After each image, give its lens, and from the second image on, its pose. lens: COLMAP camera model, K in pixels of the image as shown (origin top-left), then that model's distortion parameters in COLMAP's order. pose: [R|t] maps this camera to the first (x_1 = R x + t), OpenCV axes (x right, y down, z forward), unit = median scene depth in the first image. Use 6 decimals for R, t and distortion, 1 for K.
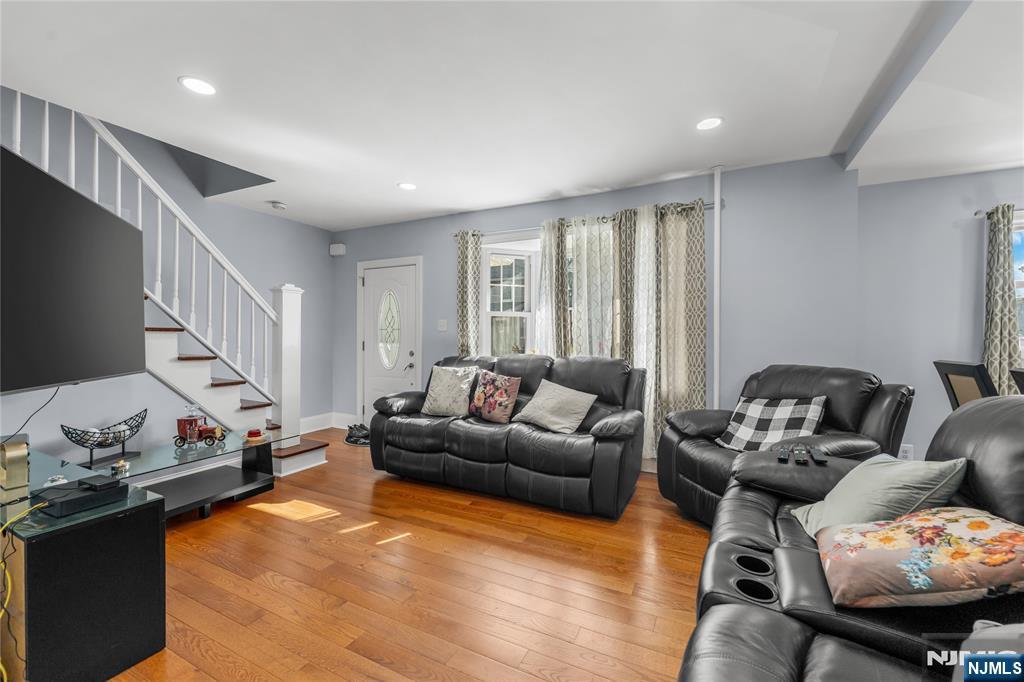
lens RADIAL K [[414.7, 0, 513.5], [0, 414.7, 338.5], [0, 0, 1]] dist [0.004577, -0.000710]
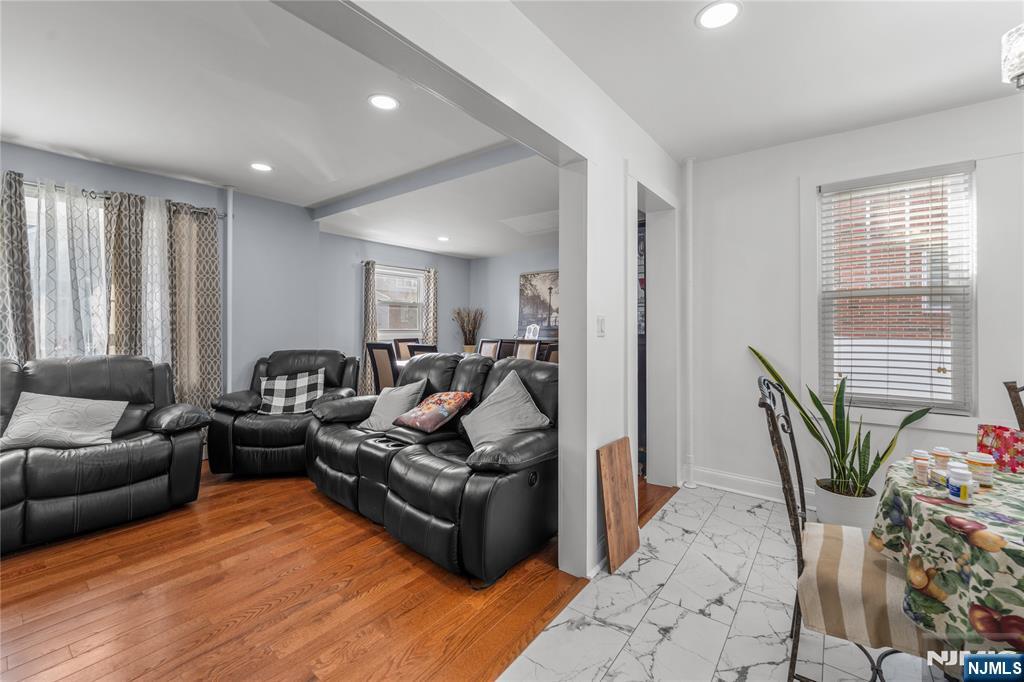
lens RADIAL K [[414.7, 0, 522.8], [0, 414.7, 324.7], [0, 0, 1]] dist [0.004577, -0.000710]
pose [[0.176805, 0.000207, 0.984246, -0.628277], [0.000988, 0.999999, -0.000388, -0.023128], [-0.984245, 0.001041, 0.176804, -0.029228]]
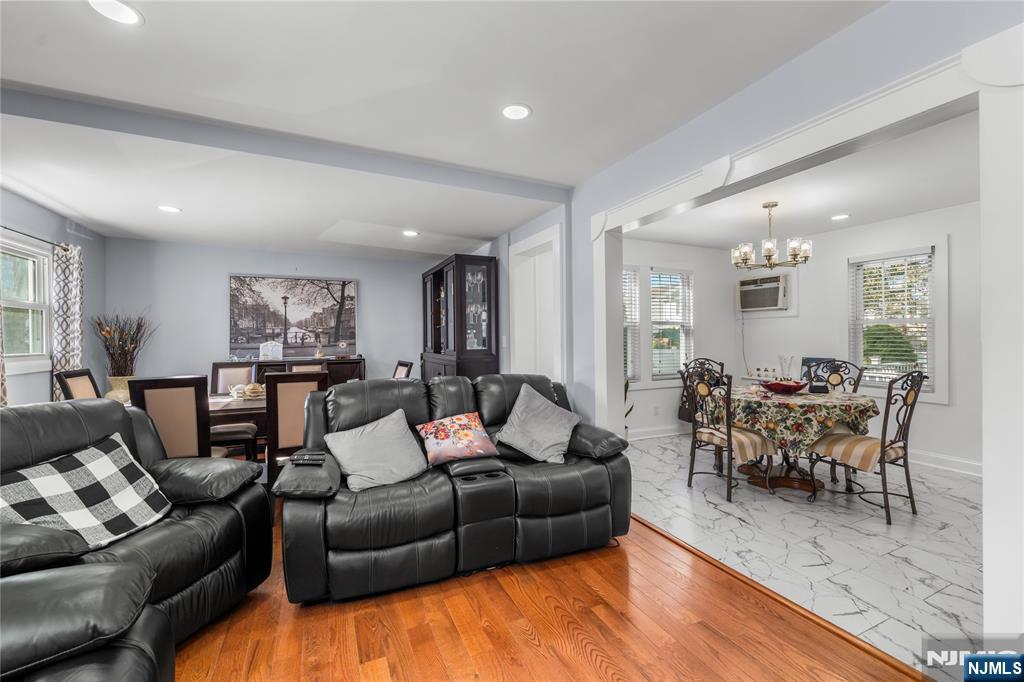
lens RADIAL K [[414.7, 0, 508.2], [0, 414.7, 339.6], [0, 0, 1]] dist [0.004577, -0.000710]
pose [[-0.783382, 0.000117, 0.621541, -0.324038], [0.005415, 0.999963, 0.006638, -0.040482], [-0.621517, 0.008566, -0.783353, 1.065188]]
